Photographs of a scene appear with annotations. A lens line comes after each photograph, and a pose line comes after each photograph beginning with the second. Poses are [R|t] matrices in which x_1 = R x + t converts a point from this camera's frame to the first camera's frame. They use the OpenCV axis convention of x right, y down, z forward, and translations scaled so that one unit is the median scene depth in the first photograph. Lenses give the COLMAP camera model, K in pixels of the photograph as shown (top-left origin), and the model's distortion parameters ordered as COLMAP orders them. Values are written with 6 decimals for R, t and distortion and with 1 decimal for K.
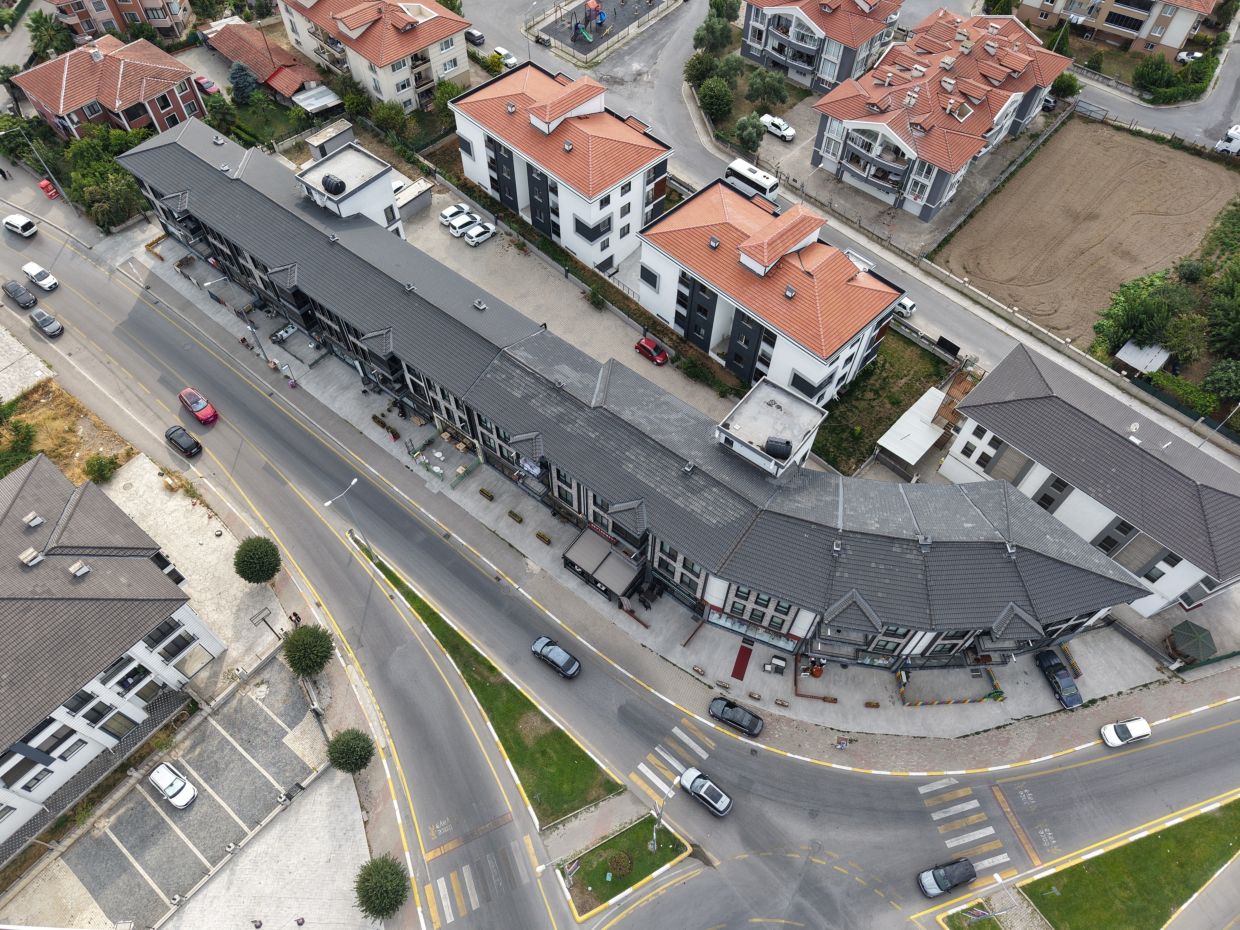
lens RADIAL K [[831.6, 0, 618.9], [0, 831.6, 463.8], [0, 0, 1]] dist [0.018750, -0.013970]
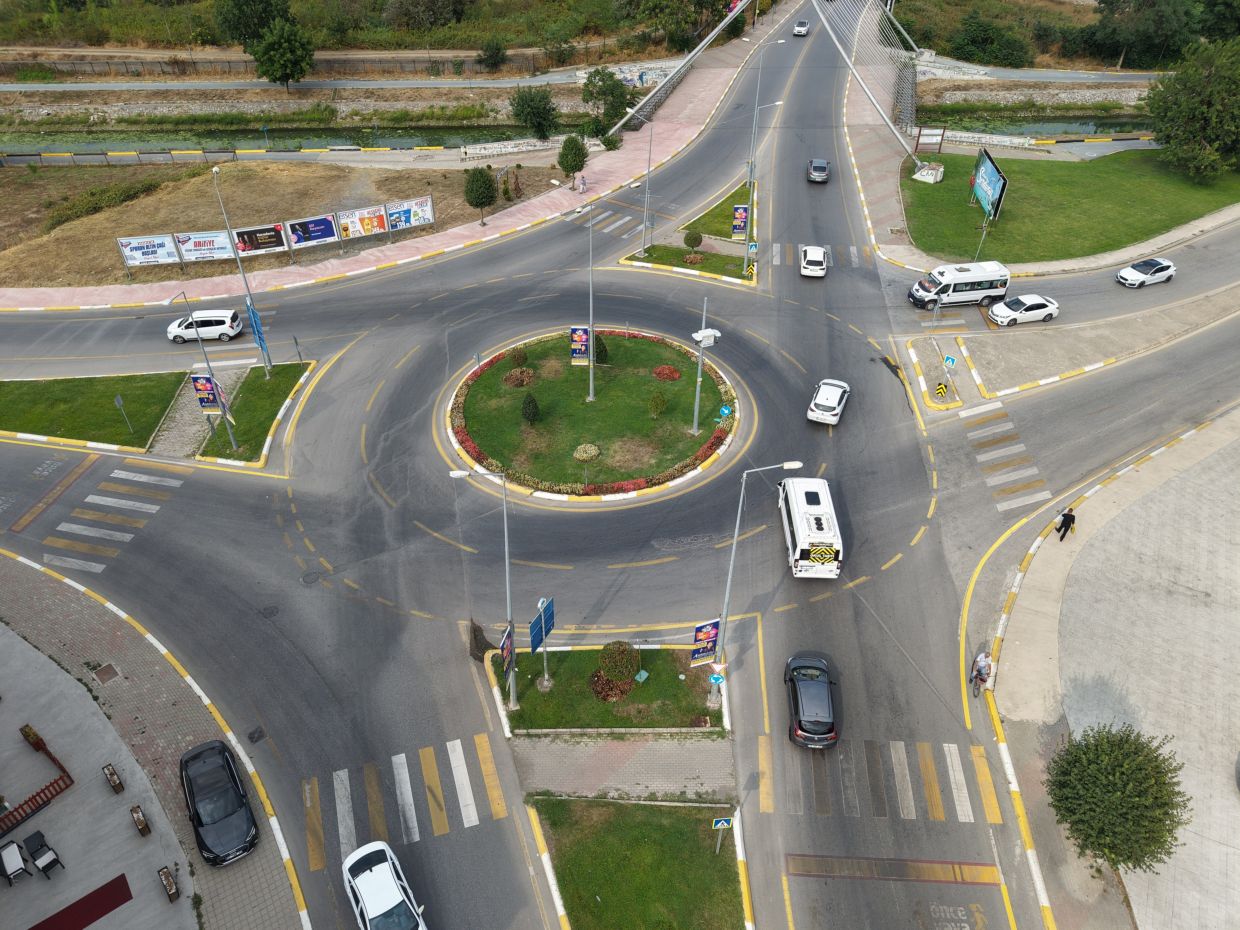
lens RADIAL K [[831.6, 0, 618.9], [0, 831.6, 463.8], [0, 0, 1]] dist [0.018750, -0.013970]
pose [[-0.878924, -0.310124, 0.362377, -0.133014], [0.384887, -0.012434, 0.922880, -0.004022], [-0.281701, 0.950615, 0.130291, 0.709399]]
